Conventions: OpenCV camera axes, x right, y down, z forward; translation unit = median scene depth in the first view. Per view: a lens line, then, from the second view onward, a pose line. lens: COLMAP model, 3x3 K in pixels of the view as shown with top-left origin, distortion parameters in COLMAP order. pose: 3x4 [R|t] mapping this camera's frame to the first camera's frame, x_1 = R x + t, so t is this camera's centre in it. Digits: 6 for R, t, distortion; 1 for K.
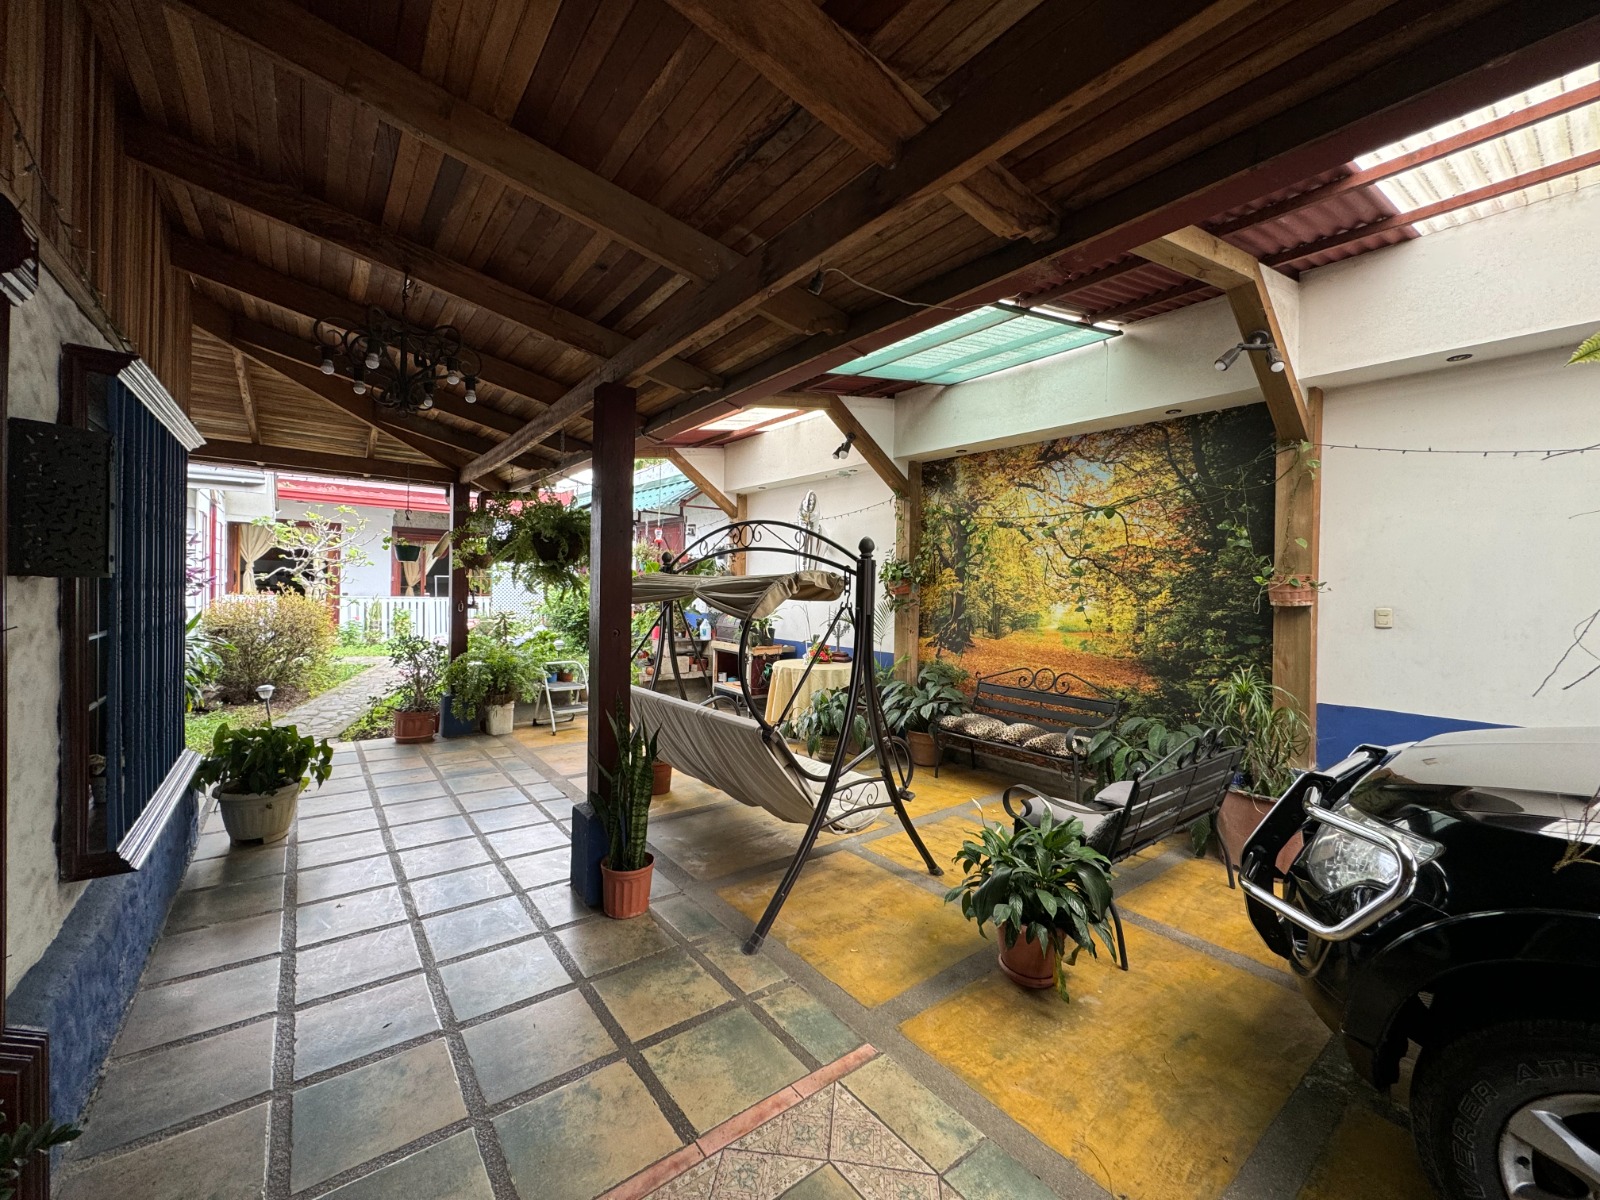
lens RADIAL K [[636.9, 0, 799.5], [0, 636.9, 596.6], [0, 0, 1]] dist [-0.001808, -0.000350]
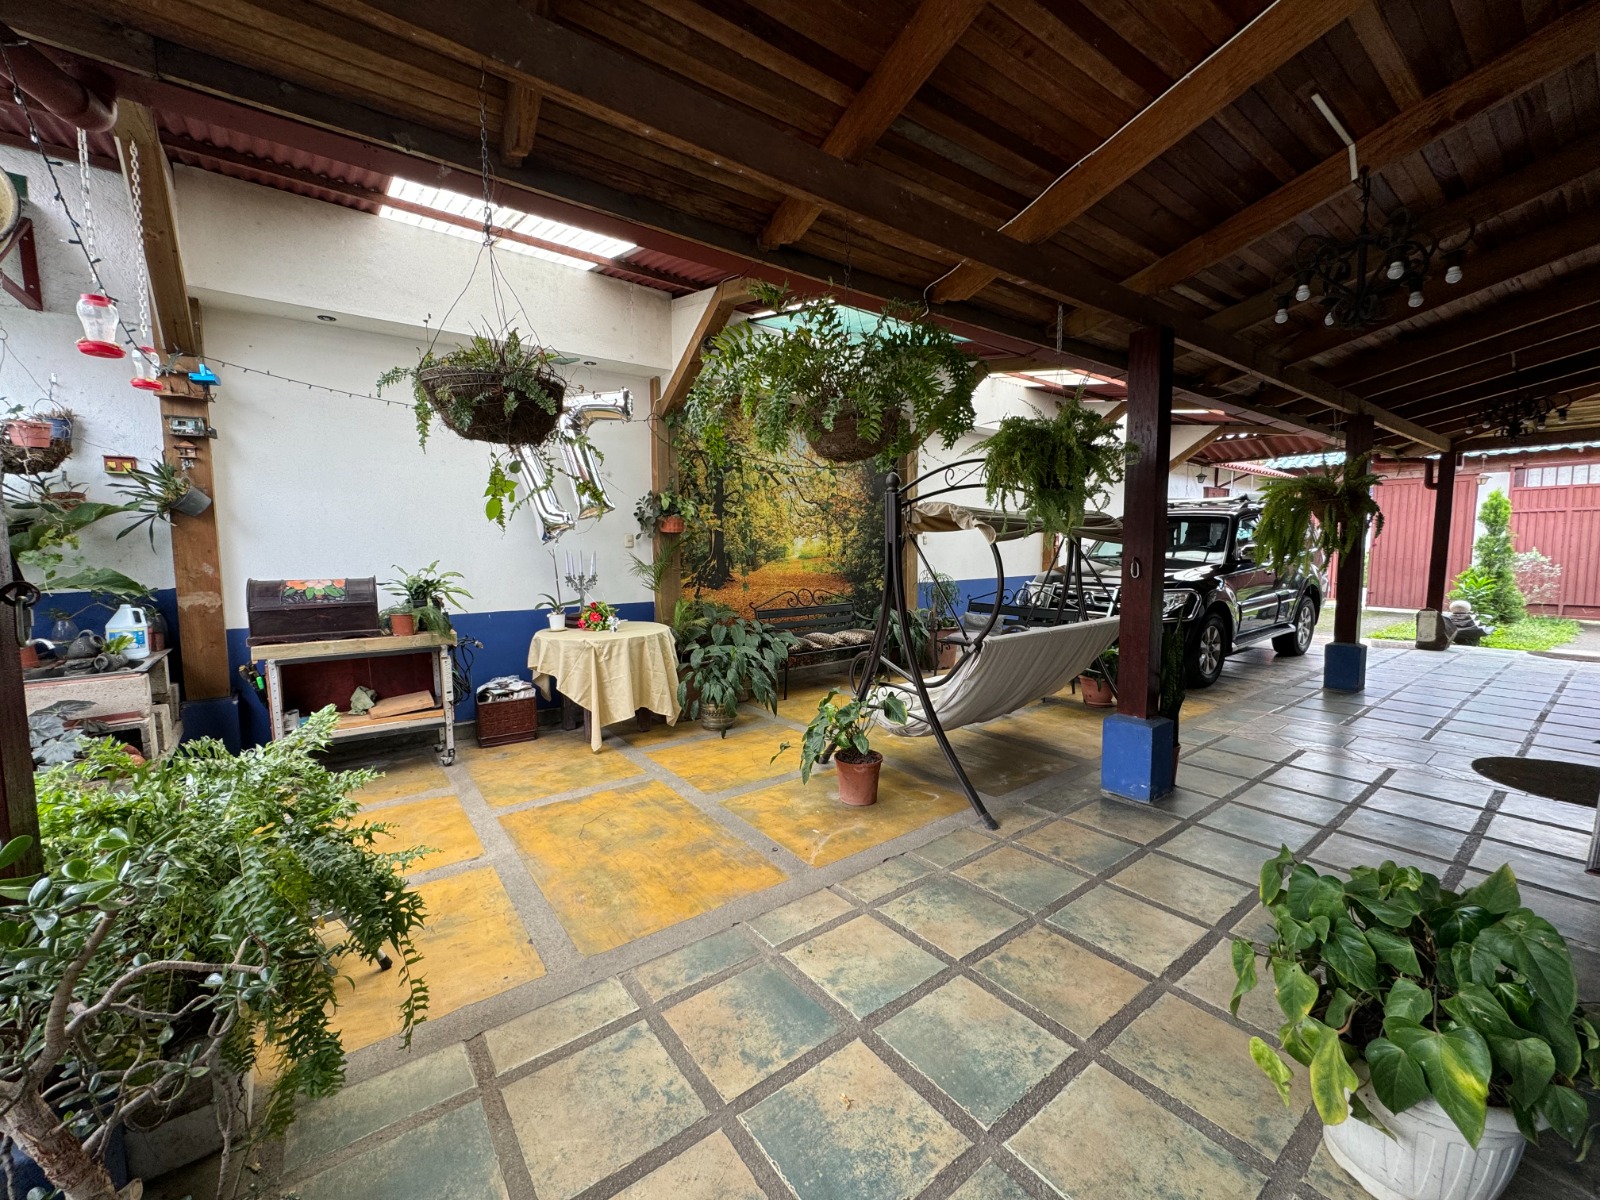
lens RADIAL K [[636.9, 0, 797.4], [0, 636.9, 597.6], [0, 0, 1]] dist [-0.001808, -0.000350]
pose [[0.014413, -0.108078, 0.994038, -0.842305], [0.016599, 0.994030, 0.107837, -0.006615], [-0.999758, 0.014946, 0.016121, 0.952004]]
